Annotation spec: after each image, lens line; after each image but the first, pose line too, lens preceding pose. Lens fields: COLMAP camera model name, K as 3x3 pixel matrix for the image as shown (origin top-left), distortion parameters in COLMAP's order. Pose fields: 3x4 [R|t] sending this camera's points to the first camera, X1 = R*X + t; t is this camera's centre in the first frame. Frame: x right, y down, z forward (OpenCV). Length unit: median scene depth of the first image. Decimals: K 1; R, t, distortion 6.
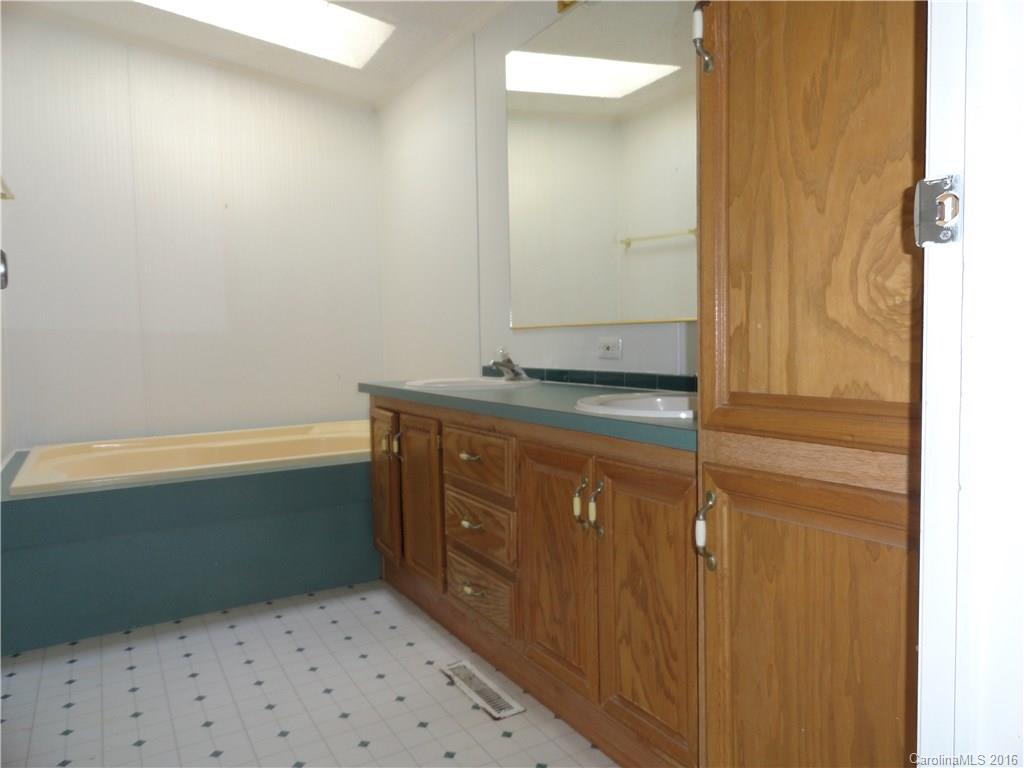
lens RADIAL K [[702.5, 0, 512.0], [0, 702.5, 384.0], [0, 0, 1]] dist [-0.000333, 0.001640]
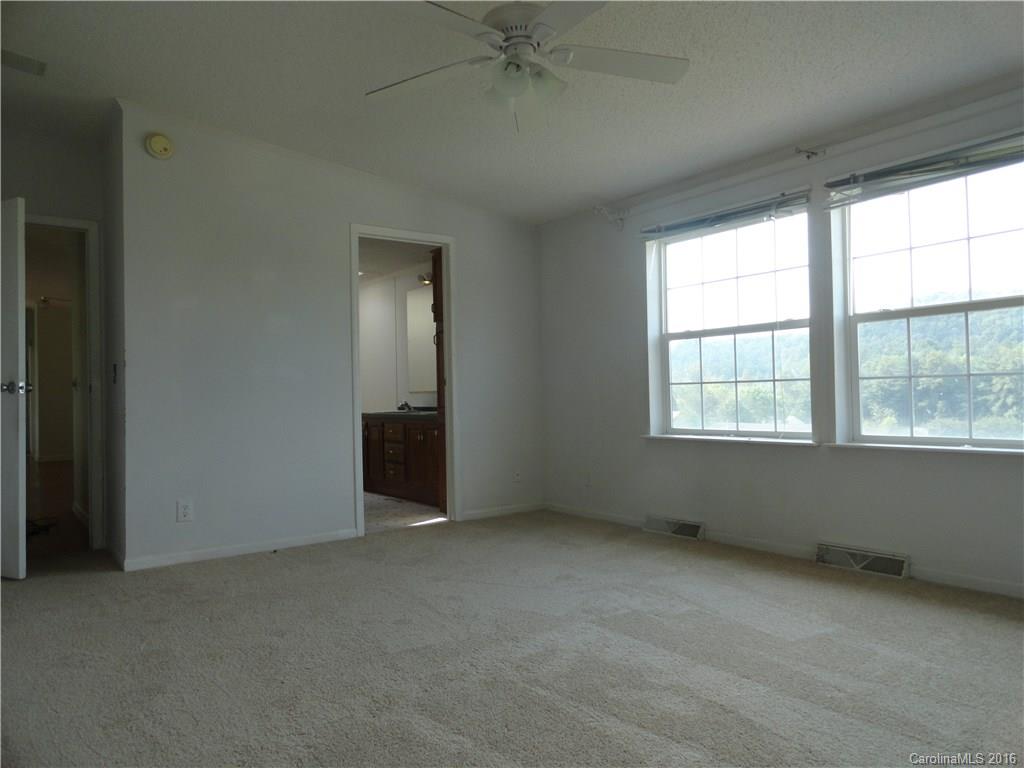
lens RADIAL K [[702.5, 0, 512.0], [0, 702.5, 384.0], [0, 0, 1]] dist [-0.000333, 0.001640]
pose [[0.994063, 0.000497, 0.108808, 0.106433], [0.007849, 0.997057, -0.076264, 0.103980], [-0.108525, 0.076666, 0.991133, -1.802241]]
